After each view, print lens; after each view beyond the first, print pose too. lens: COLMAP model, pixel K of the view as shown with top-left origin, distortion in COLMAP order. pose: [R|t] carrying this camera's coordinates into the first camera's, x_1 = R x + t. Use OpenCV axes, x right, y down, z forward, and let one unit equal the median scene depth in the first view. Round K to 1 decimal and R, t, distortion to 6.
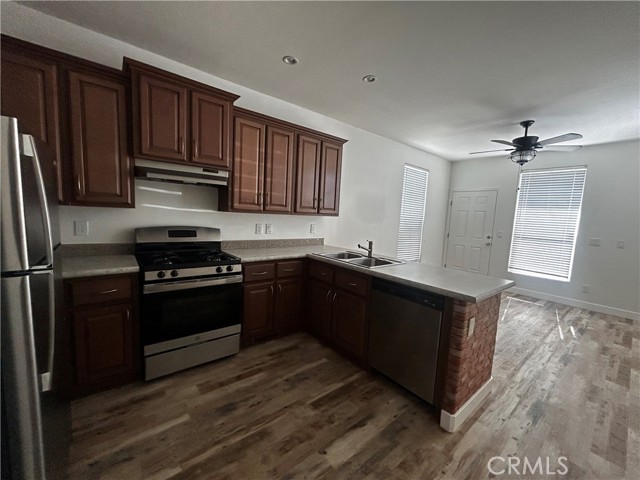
lens RADIAL K [[257.2, 0, 318.2], [0, 257.2, 244.7], [0, 0, 1]] dist [-0.004134, 0.003465]
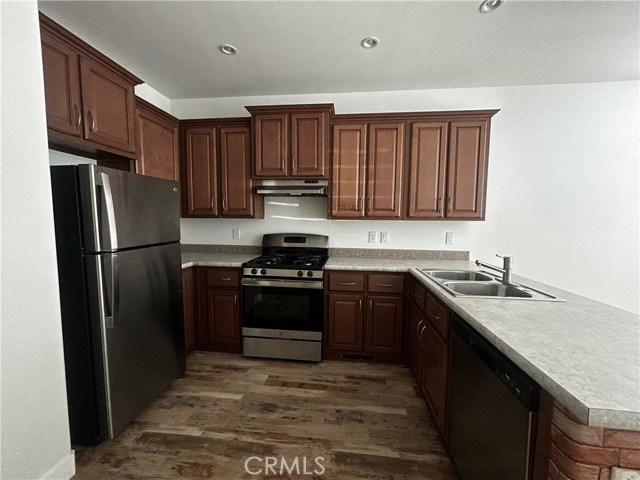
lens RADIAL K [[257.2, 0, 318.5], [0, 257.2, 243.9], [0, 0, 1]] dist [-0.004134, 0.003465]
pose [[0.705576, 0.025749, -0.708167, 0.379367], [-0.063034, 0.997659, -0.026528, -0.000115], [0.705826, 0.063356, 0.705547, 0.285249]]
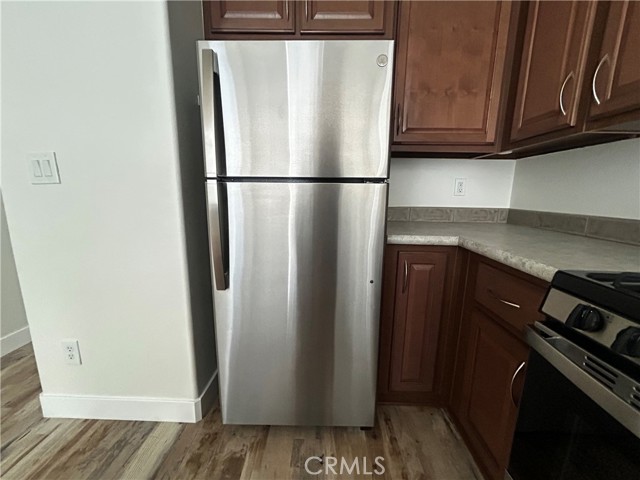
lens RADIAL K [[257.2, 0, 321.1], [0, 257.2, 238.4], [0, 0, 1]] dist [-0.004134, 0.003465]
pose [[-0.631126, 0.073190, -0.772220, -0.183968], [-0.150413, 0.965095, 0.214401, 0.014789], [0.760957, 0.251466, -0.598088, 0.757377]]
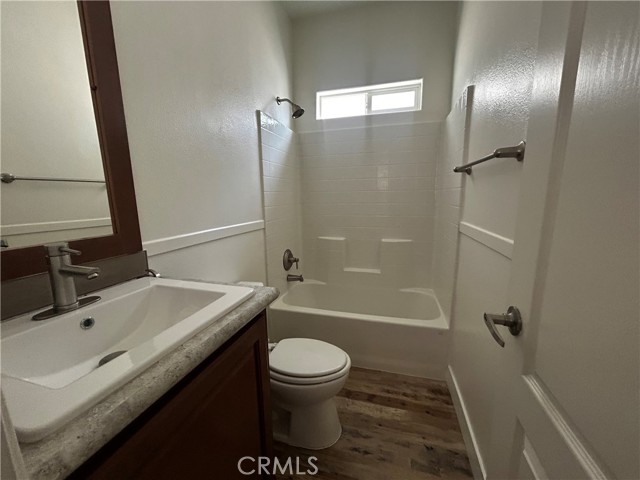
lens RADIAL K [[257.2, 0, 317.7], [0, 257.2, 240.8], [0, 0, 1]] dist [-0.004134, 0.003465]
pose [[0.569079, 0.085684, -0.817806, 0.158211], [-0.052727, 0.996312, 0.067695, 0.018317], [0.820590, 0.004597, 0.571498, 0.399685]]
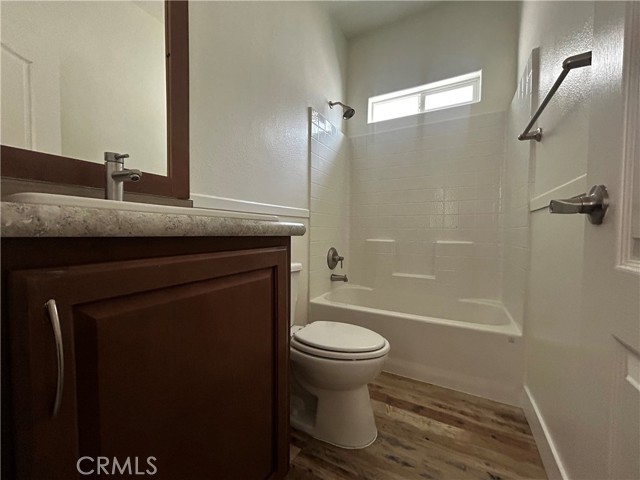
lens RADIAL K [[257.2, 0, 318.5], [0, 257.2, 239.6], [0, 0, 1]] dist [-0.004134, 0.003465]
pose [[0.380056, -0.013752, -0.924861, 0.161470], [-0.098122, 0.993648, -0.055096, 0.153560], [0.919744, 0.111689, 0.376293, 0.452708]]
